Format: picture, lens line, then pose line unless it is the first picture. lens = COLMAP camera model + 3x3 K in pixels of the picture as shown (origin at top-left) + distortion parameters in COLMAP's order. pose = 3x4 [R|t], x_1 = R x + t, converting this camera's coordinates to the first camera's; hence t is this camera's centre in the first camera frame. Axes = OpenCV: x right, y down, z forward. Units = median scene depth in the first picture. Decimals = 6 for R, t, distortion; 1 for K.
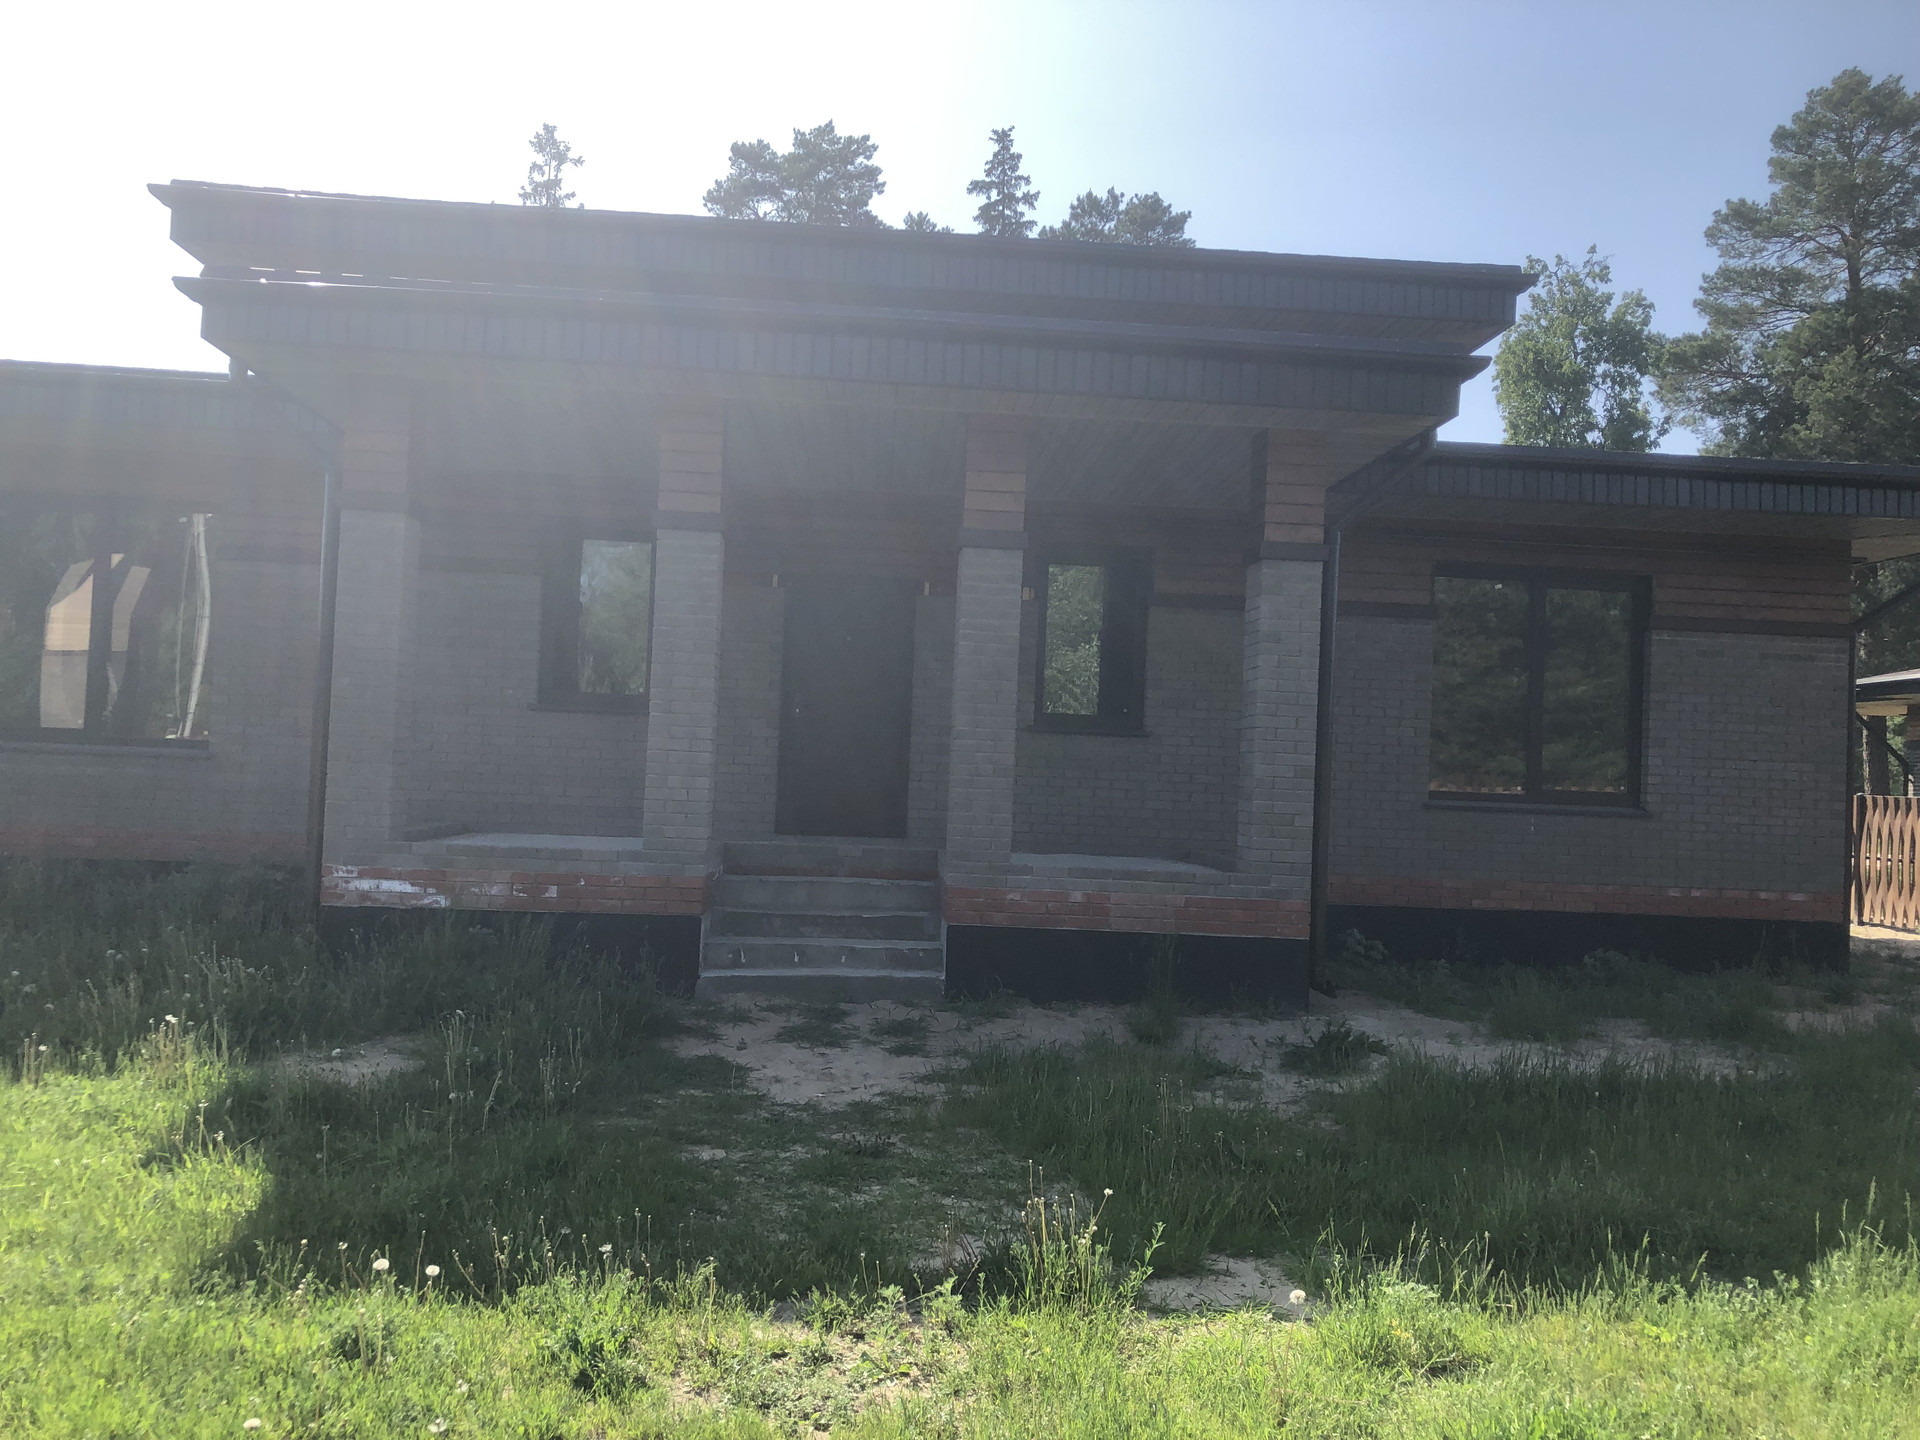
lens RADIAL K [[1570.1, 0, 960.0], [0, 1570.1, 720.0], [0, 0, 1]] dist [0.063074, -0.124096]
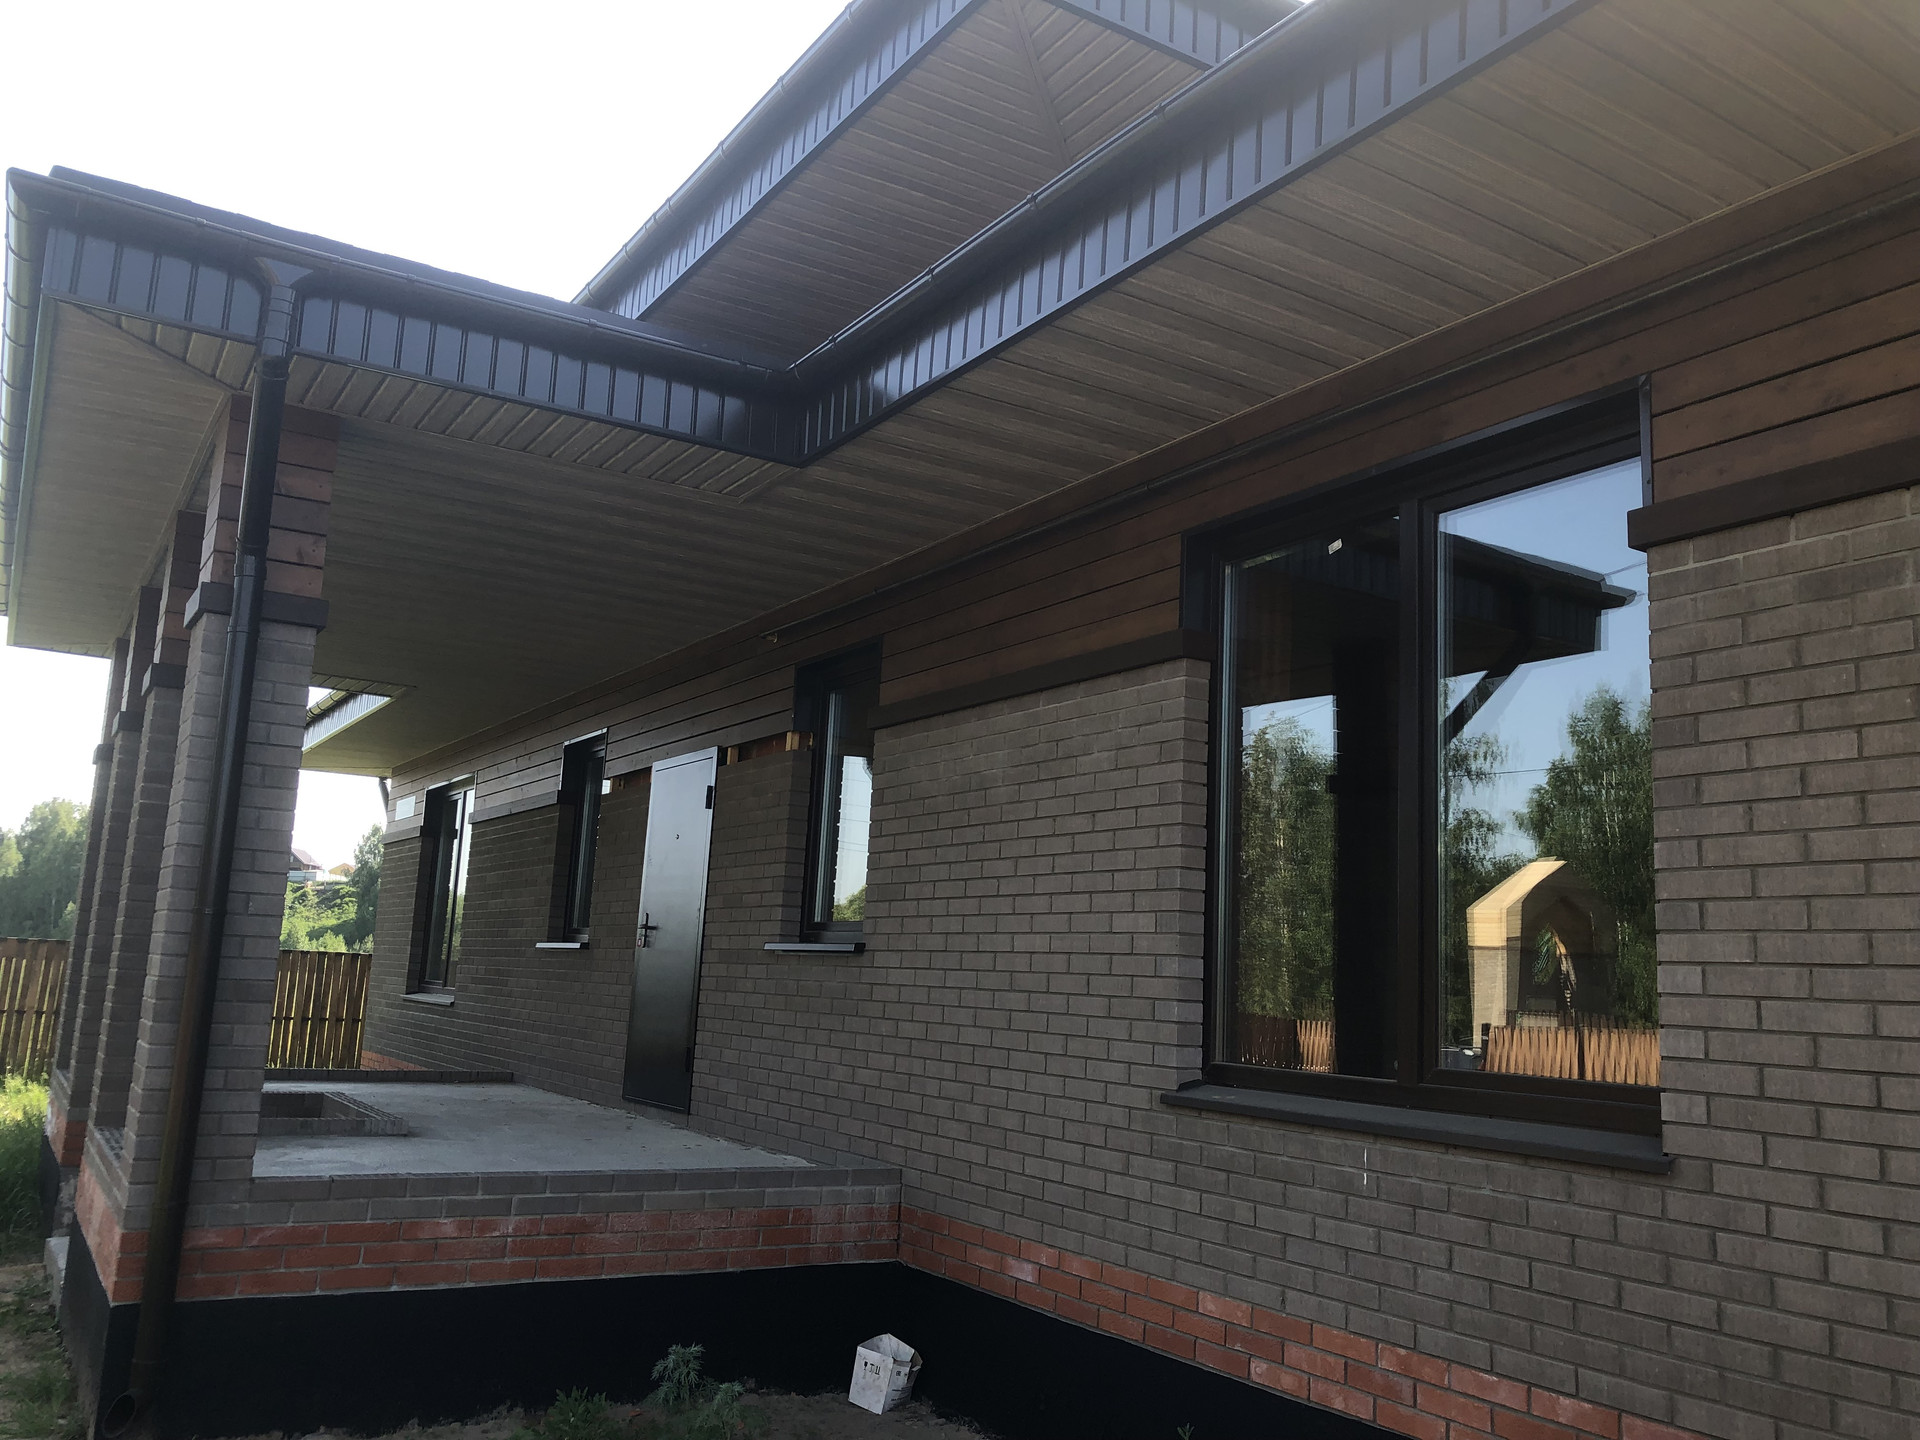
lens RADIAL K [[1570.1, 0, 960.0], [0, 1570.1, 720.0], [0, 0, 1]] dist [0.063074, -0.124096]
pose [[0.467199, -0.166406, -0.868351, 0.643407], [-0.003308, 0.981793, -0.189925, 0.035180], [0.884146, 0.091606, 0.458142, 0.748103]]
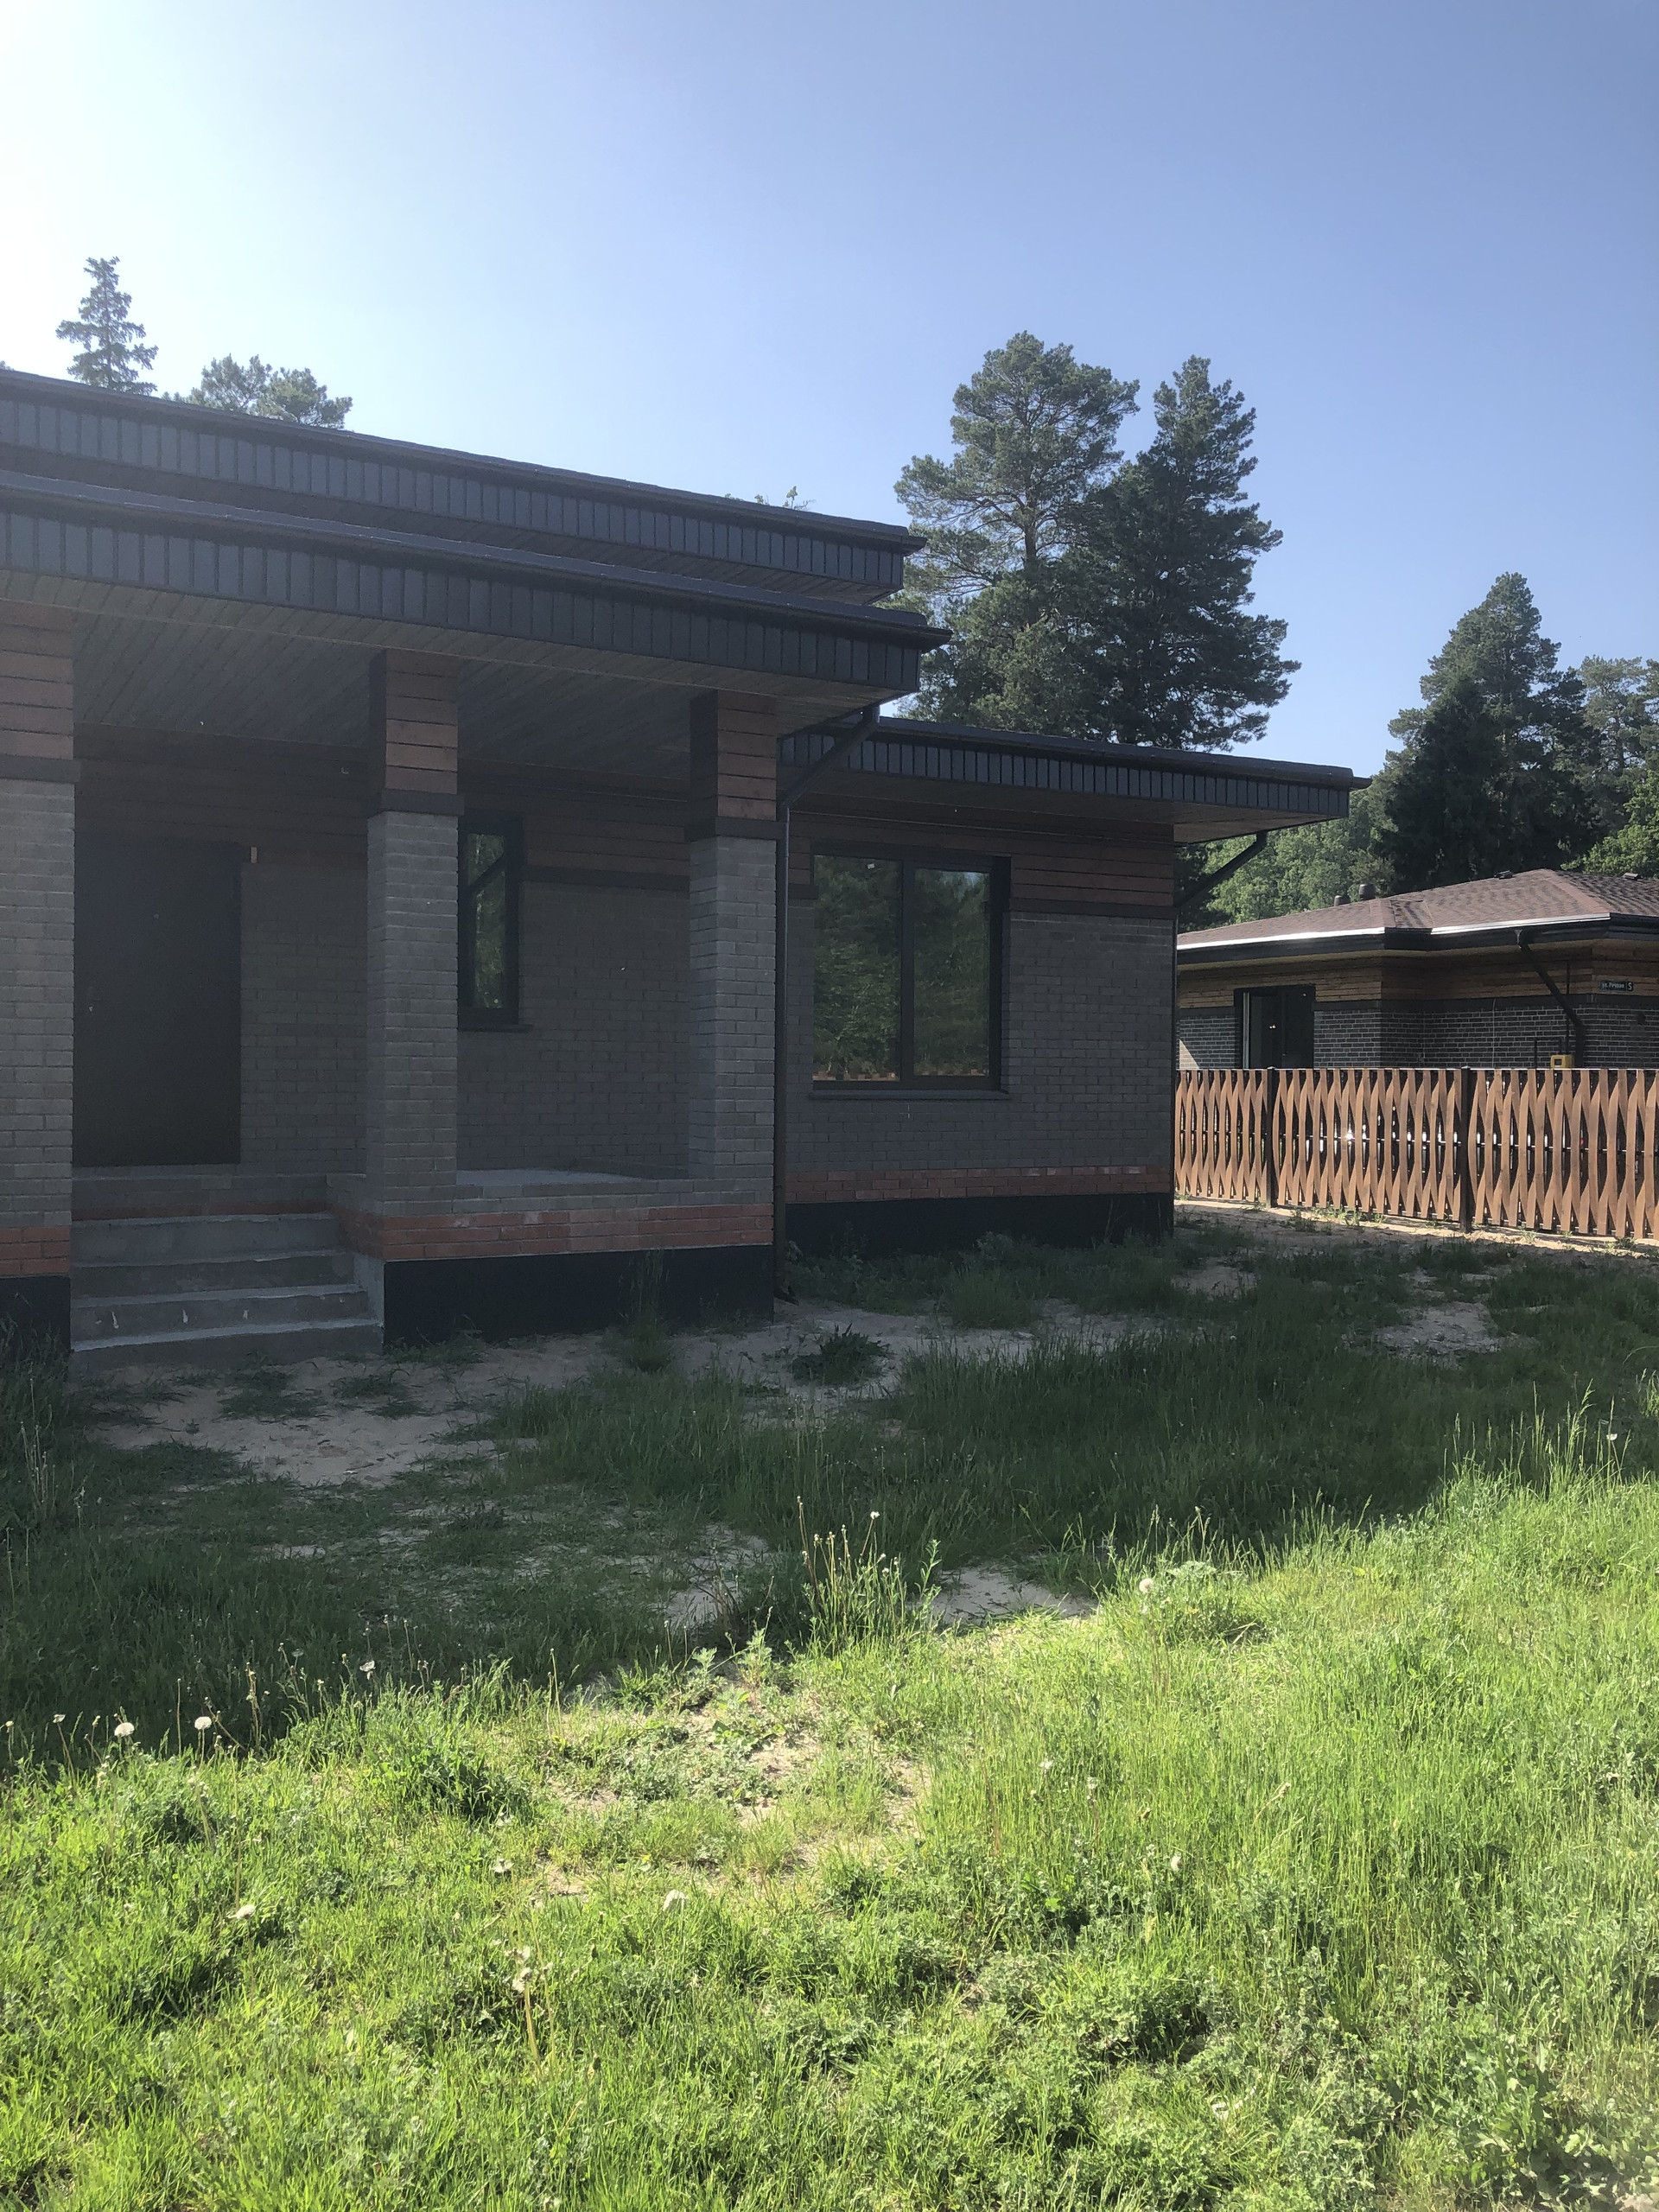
lens RADIAL K [[1835.7, 0, 830.2], [0, 1835.7, 1064.1], [0, 0, 1]] dist [0.014113, -0.052808]
pose [[0.898532, -0.031967, 0.437742, -0.174507], [0.015919, 0.999062, 0.040283, -0.009261], [-0.438619, -0.029227, 0.898198, 0.008608]]
